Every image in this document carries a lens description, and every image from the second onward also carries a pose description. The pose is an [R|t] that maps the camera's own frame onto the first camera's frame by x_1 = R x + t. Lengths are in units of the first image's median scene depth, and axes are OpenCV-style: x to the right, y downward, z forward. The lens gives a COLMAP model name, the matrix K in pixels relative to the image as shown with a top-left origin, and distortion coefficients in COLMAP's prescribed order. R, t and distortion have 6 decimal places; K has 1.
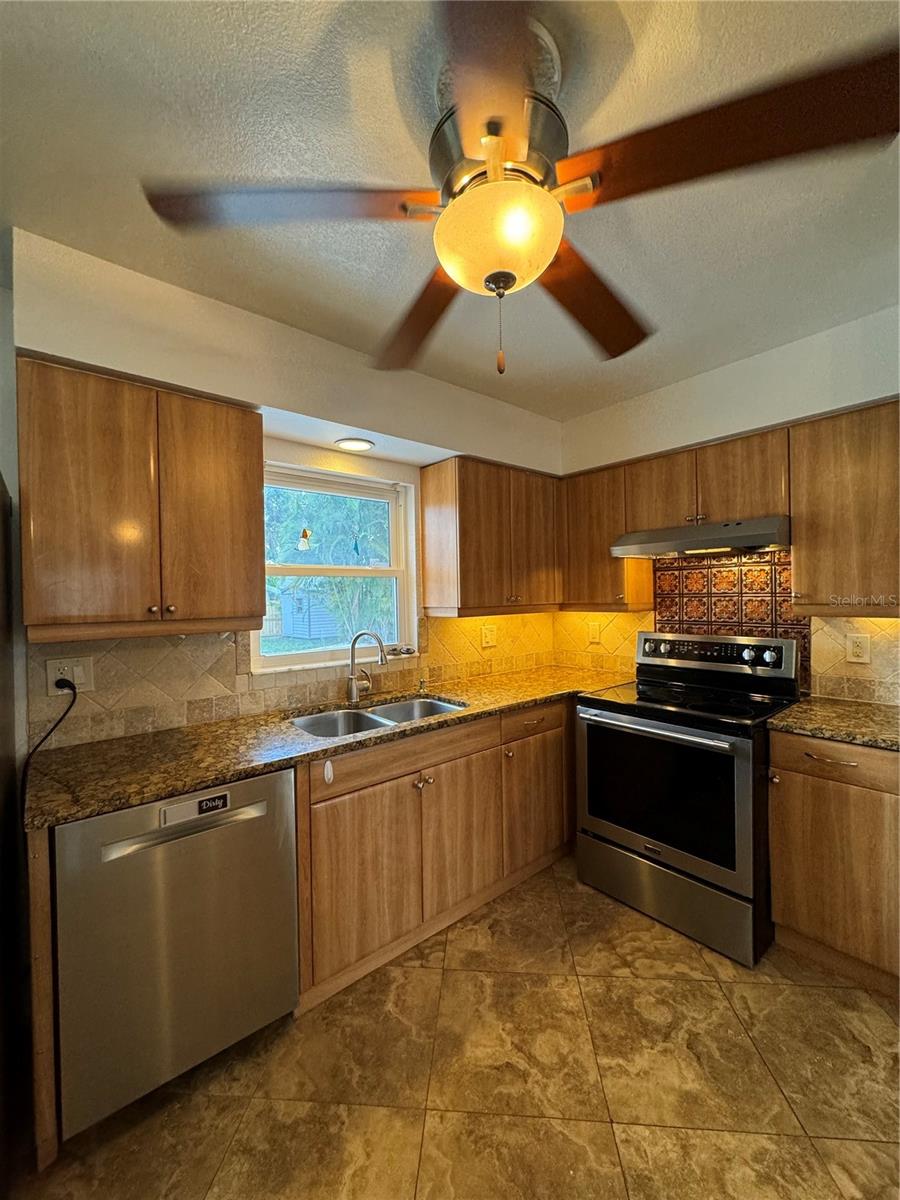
lens RADIAL K [[478.5, 0, 449.4], [0, 478.5, 598.3], [0, 0, 1]] dist [-0.001712, -0.000063]
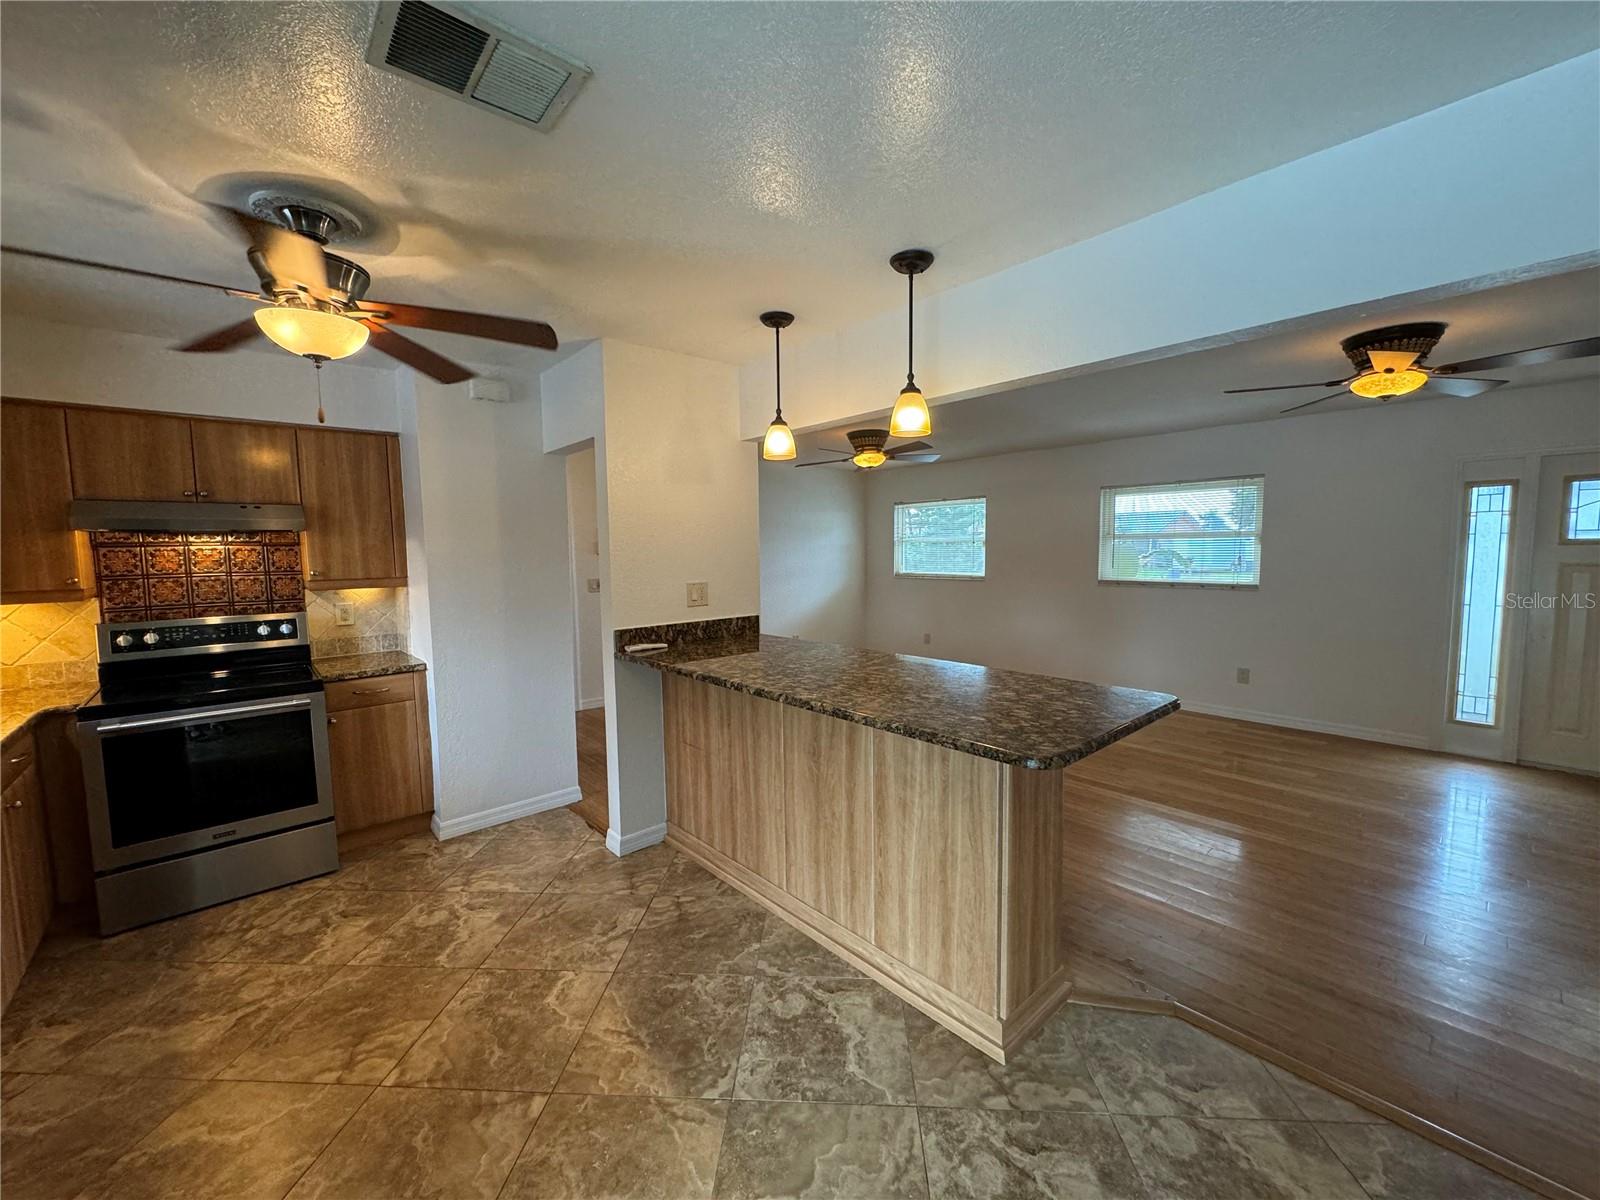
lens RADIAL K [[635.7, 0, 799.4], [0, 635.7, 601.3], [0, 0, 1]] dist [-0.002344, 0.000052]
pose [[-0.025152, -0.068696, 0.997321, -0.885082], [0.022890, 0.997335, 0.069275, -0.018262], [-0.999422, 0.024571, -0.023512, -0.170594]]
